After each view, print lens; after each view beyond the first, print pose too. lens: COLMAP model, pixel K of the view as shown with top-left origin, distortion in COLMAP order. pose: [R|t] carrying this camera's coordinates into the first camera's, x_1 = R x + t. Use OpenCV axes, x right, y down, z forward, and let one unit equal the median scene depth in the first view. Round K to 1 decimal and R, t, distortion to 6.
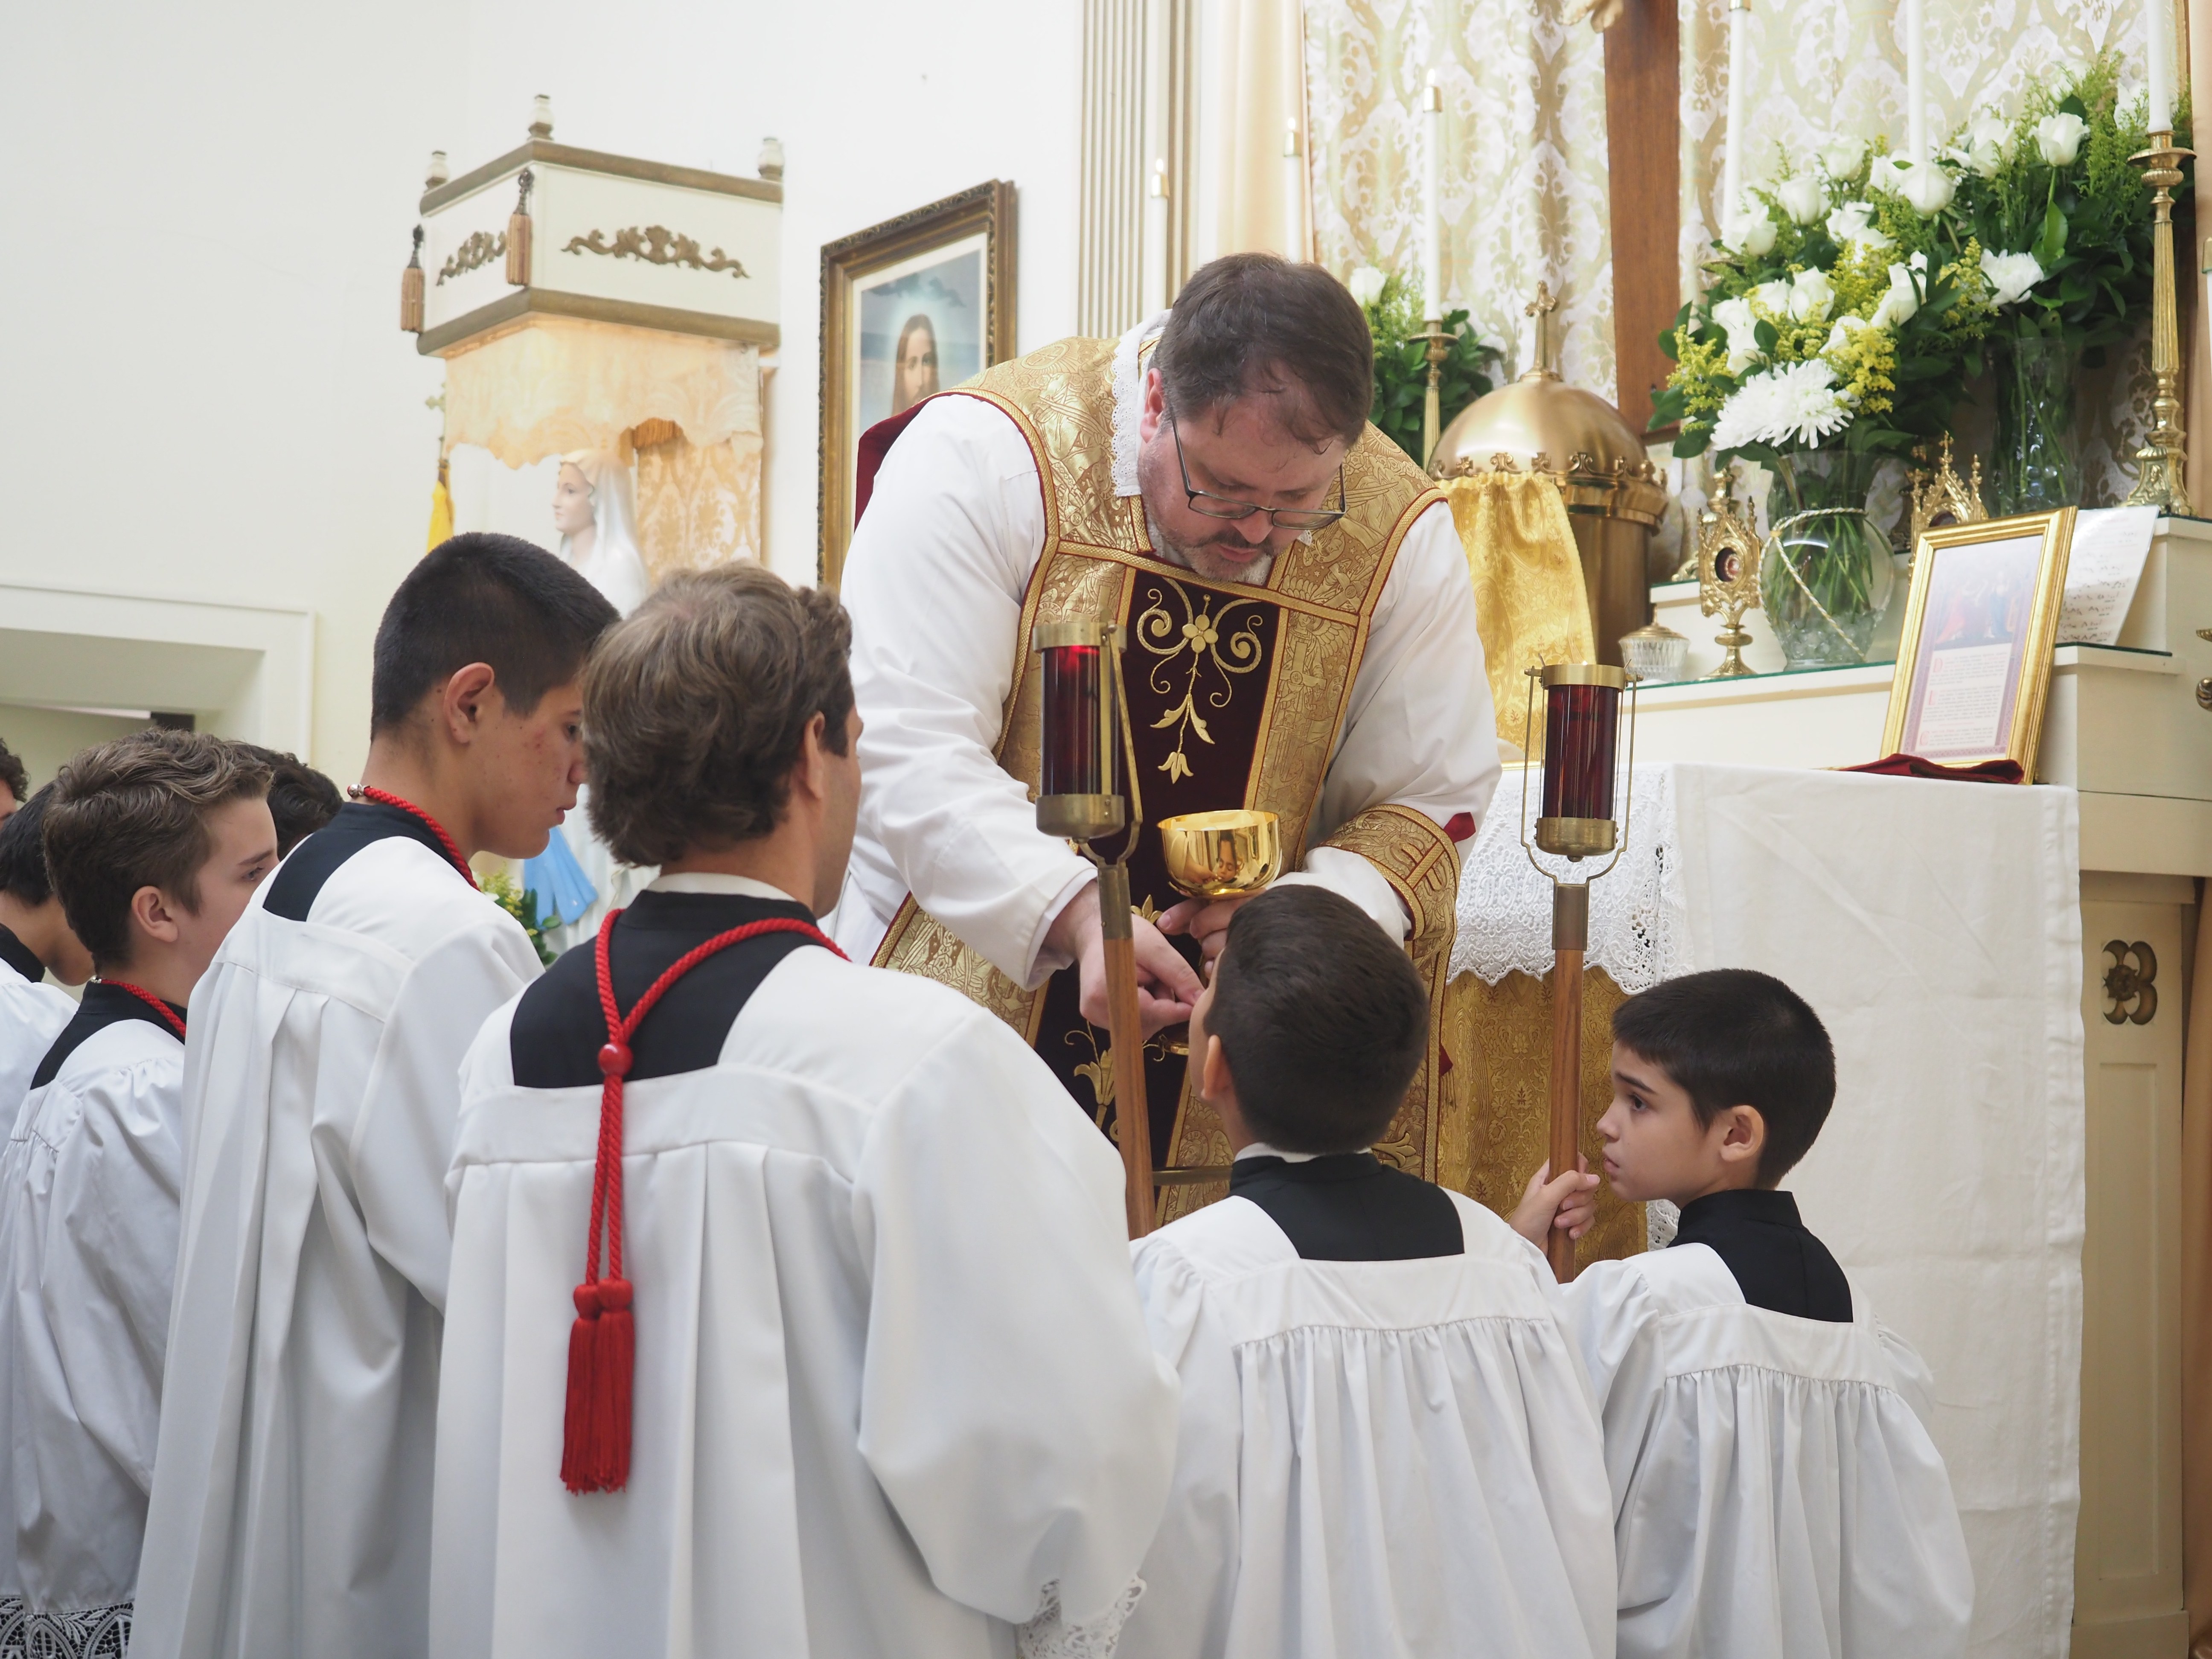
lens RADIAL K [[3346.1, 0, 1076.2], [0, 3346.1, 828.8], [0, 0, 1]] dist [0.011778, -0.014350]
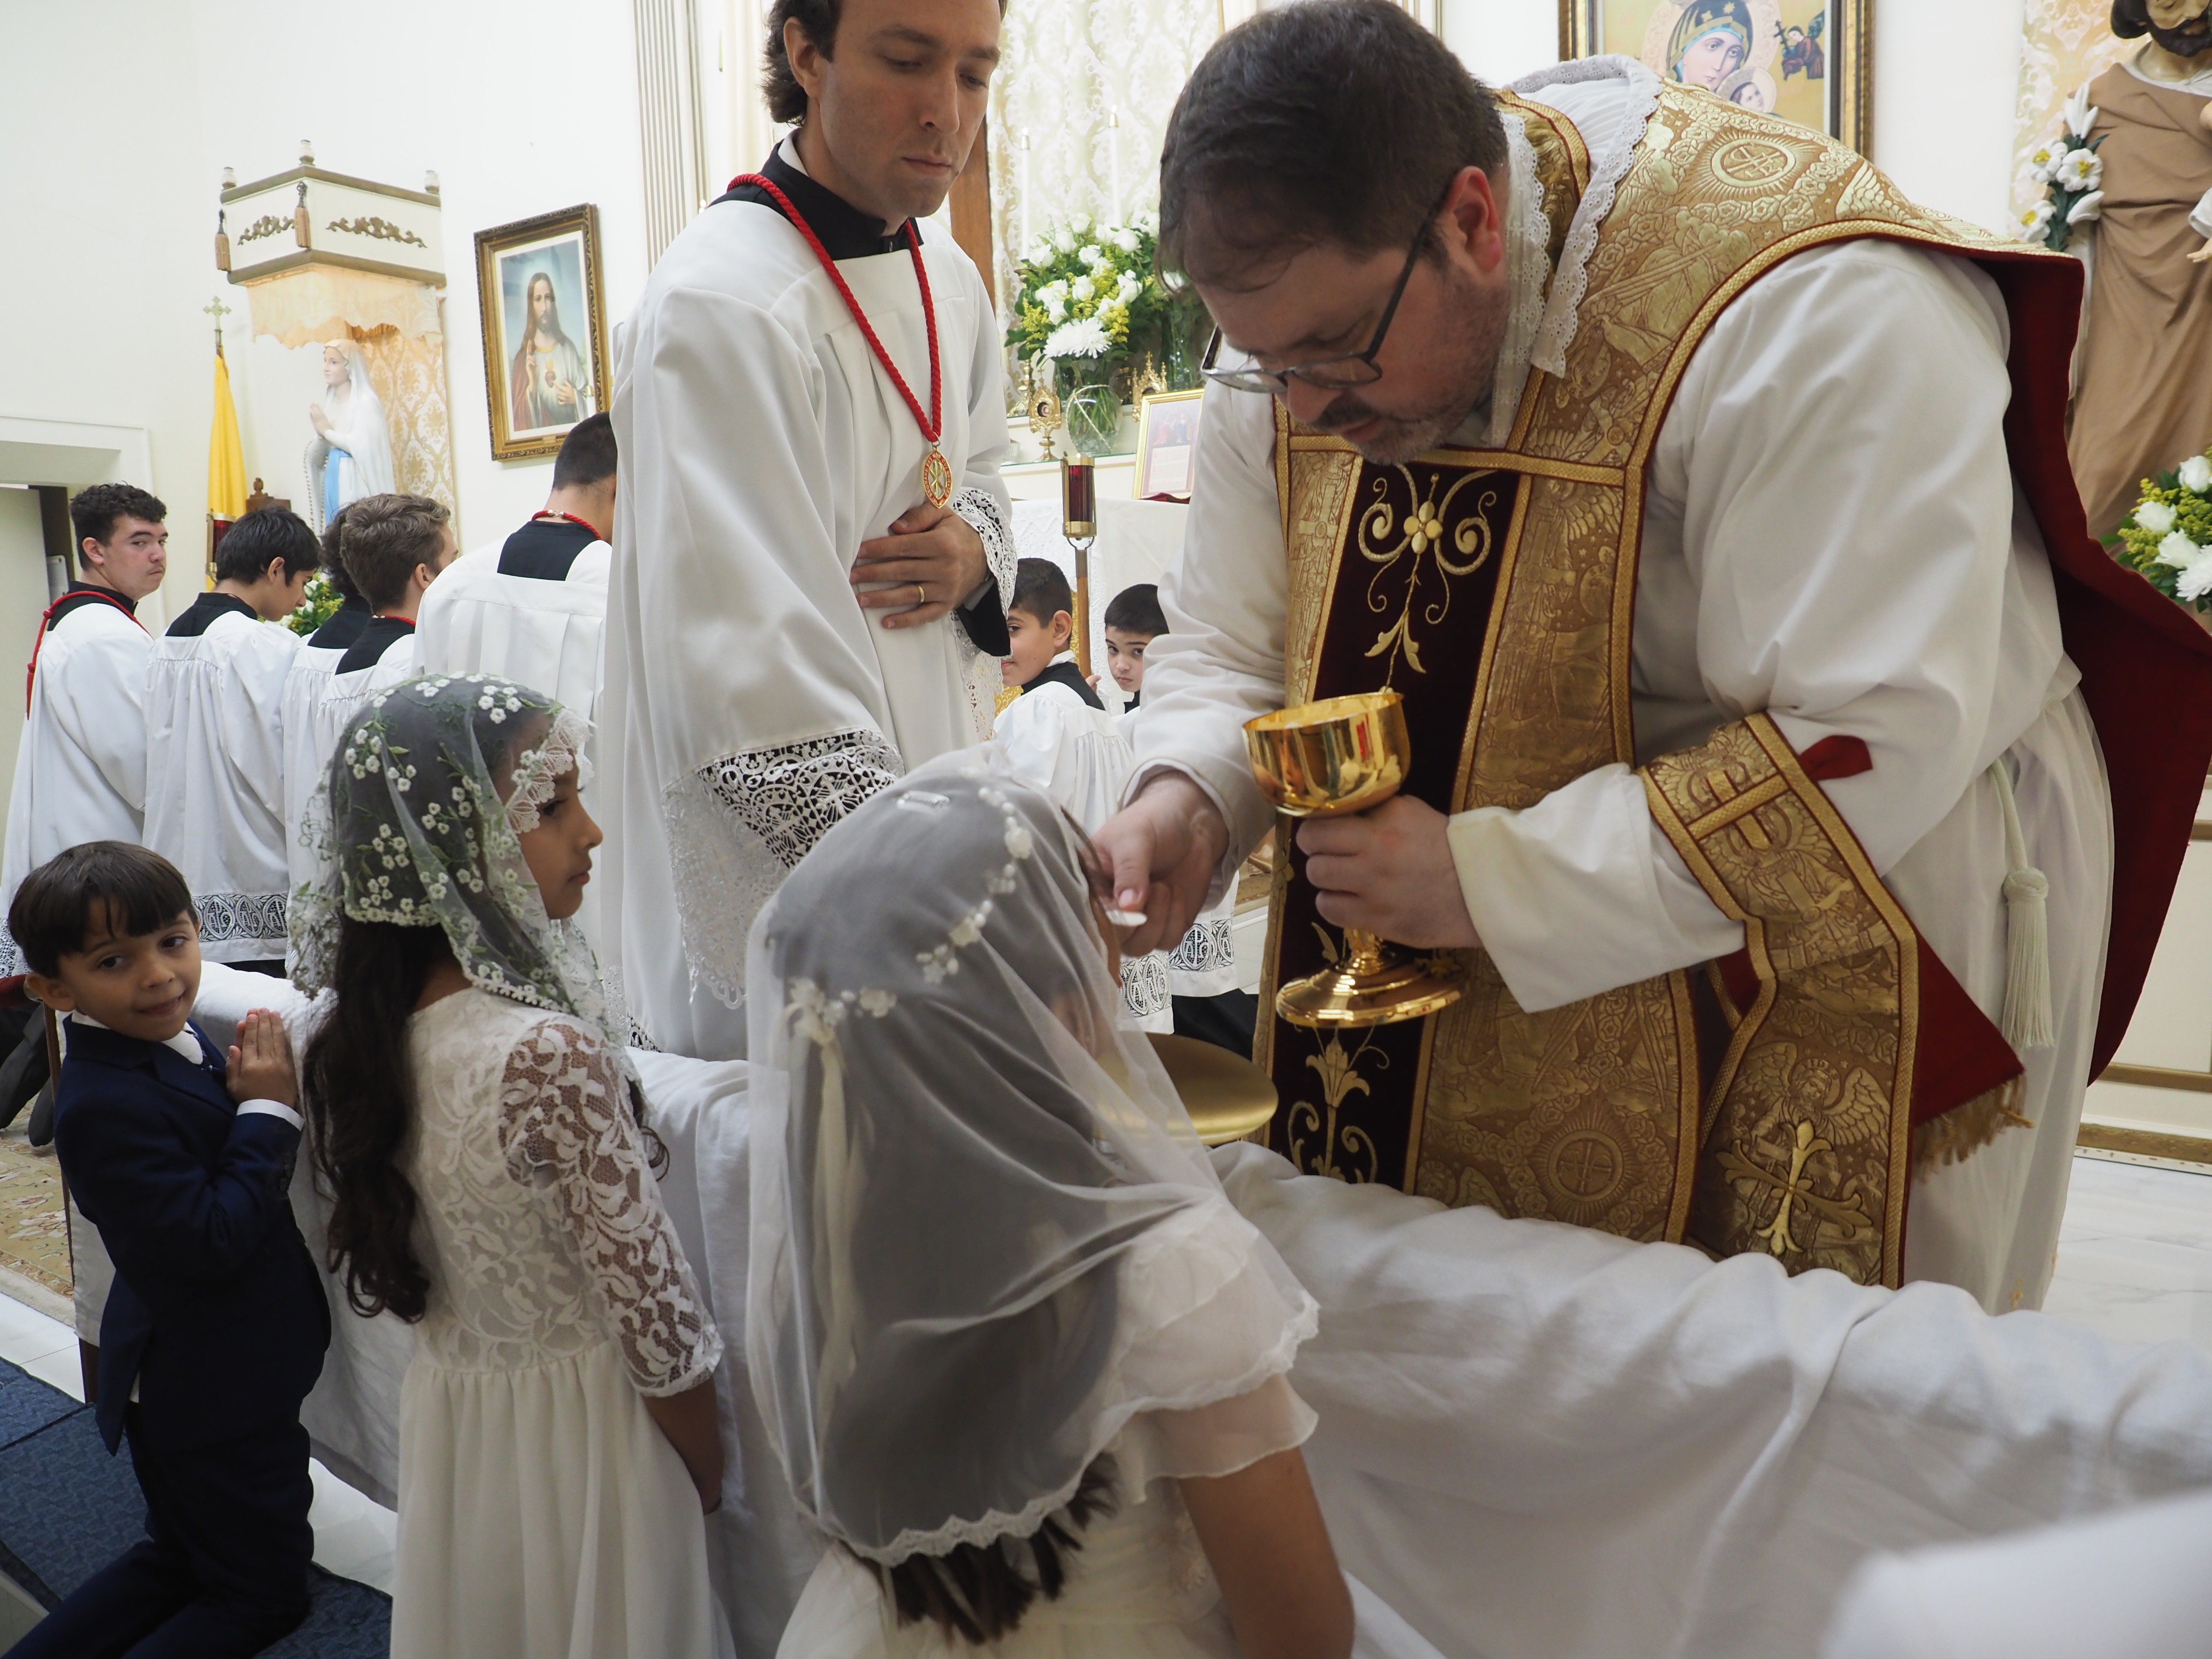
lens RADIAL K [[1630.1, 0, 1090.4], [0, 1630.1, 827.9], [0, 0, 1]] dist [-0.000968, -0.006502]
pose [[0.920914, -0.090343, 0.379151, -0.200728], [0.022578, 0.983498, 0.179504, 0.002256], [-0.389111, -0.156747, 0.907757, -0.055174]]
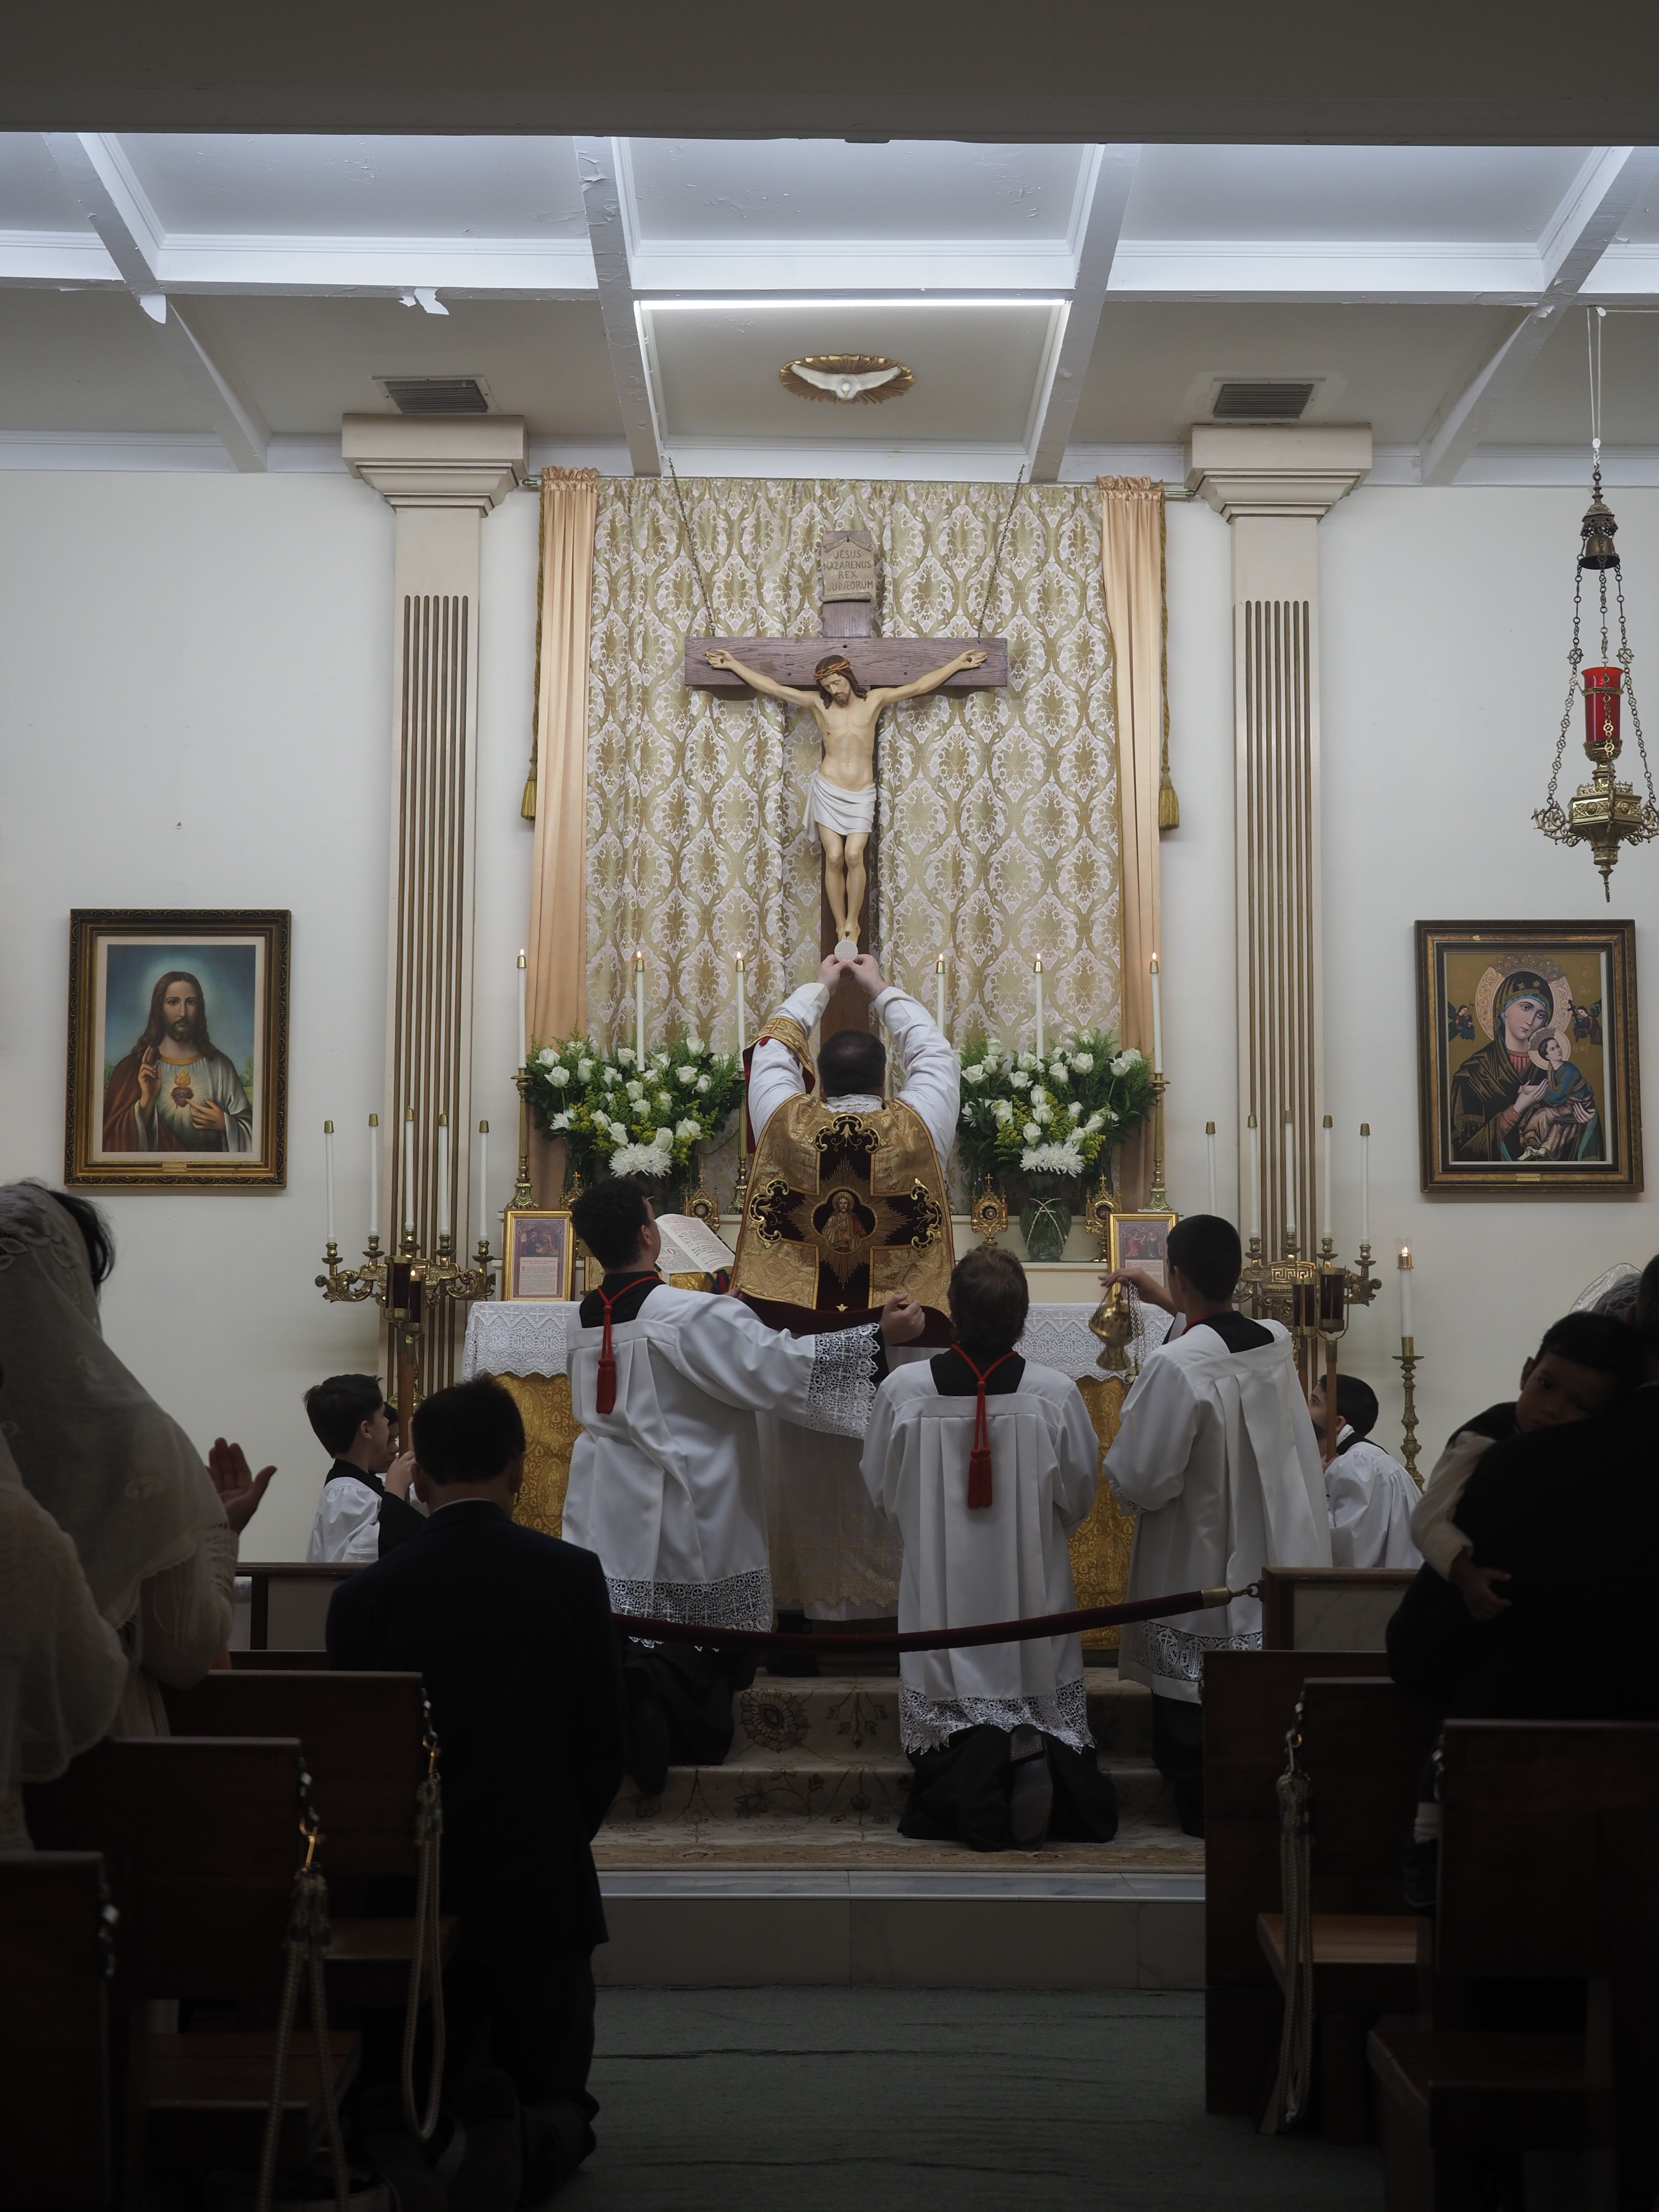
lens RADIAL K [[3346.1, 0, 836.6], [0, 3346.1, 1135.4], [0, 0, 1]] dist [0.011778, -0.014350]
pose [[0.519687, 0.068006, 0.851646, -1.792526], [-0.039836, 0.997672, -0.055358, 0.004305], [-0.853427, -0.005157, 0.521186, -0.170996]]
